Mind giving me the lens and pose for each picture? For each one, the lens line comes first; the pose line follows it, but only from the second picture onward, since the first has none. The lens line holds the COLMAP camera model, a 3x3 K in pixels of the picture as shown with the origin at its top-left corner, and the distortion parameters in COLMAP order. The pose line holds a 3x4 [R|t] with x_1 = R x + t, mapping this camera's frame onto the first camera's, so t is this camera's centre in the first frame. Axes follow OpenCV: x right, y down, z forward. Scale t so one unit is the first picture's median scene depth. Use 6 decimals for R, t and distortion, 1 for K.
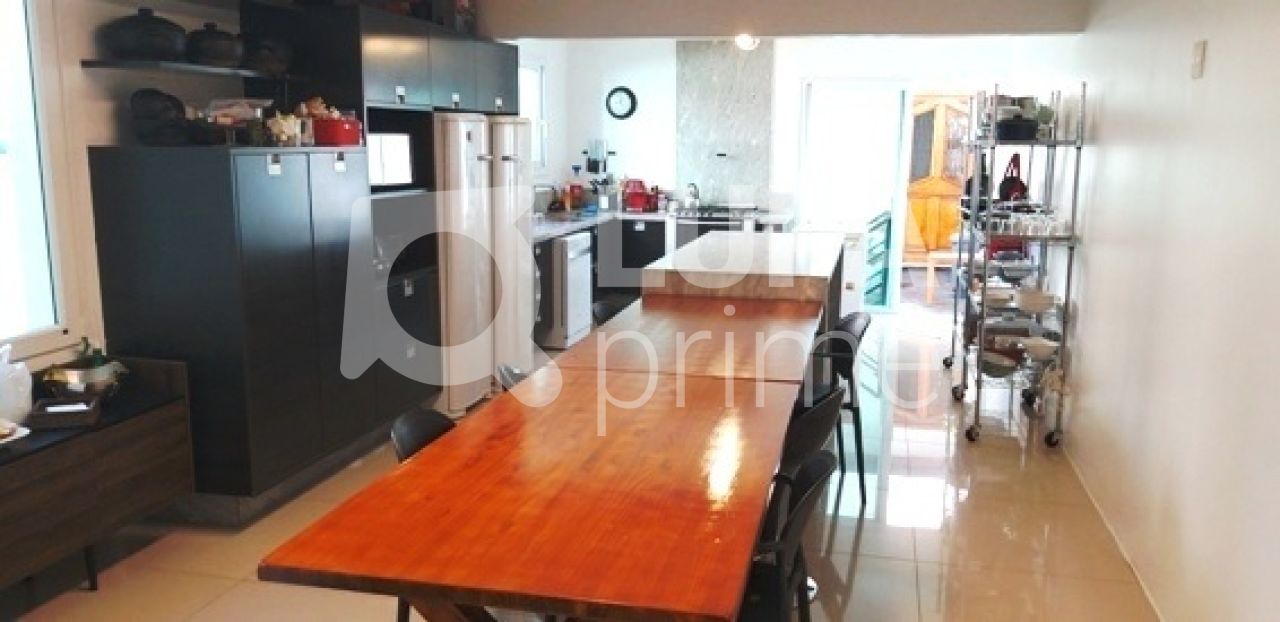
lens RADIAL K [[1021.6, 0, 643.8], [0, 1021.6, 329.1], [0, 0, 1]] dist [0.094812, -0.165650]
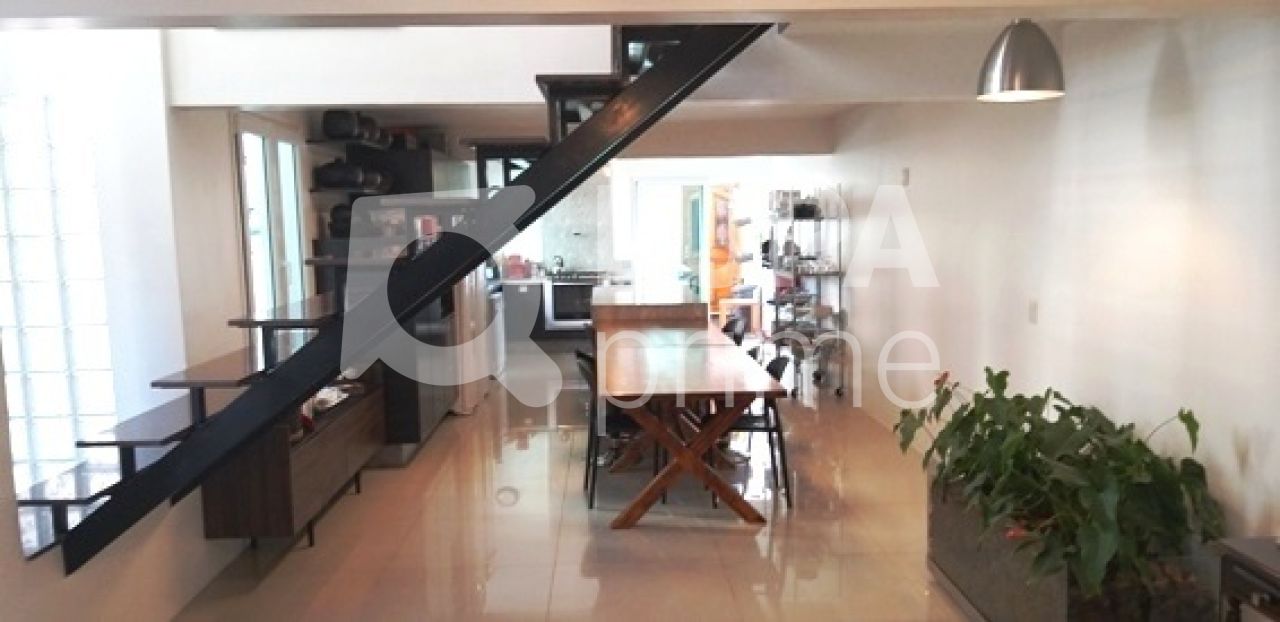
lens RADIAL K [[1021.6, 0, 643.8], [0, 1021.6, 329.1], [0, 0, 1]] dist [0.094812, -0.165650]
pose [[0.963902, -0.062135, 0.258904, -0.263087], [0.081840, 0.994456, -0.066029, 0.068804], [-0.253366, 0.084834, 0.963643, -0.419375]]
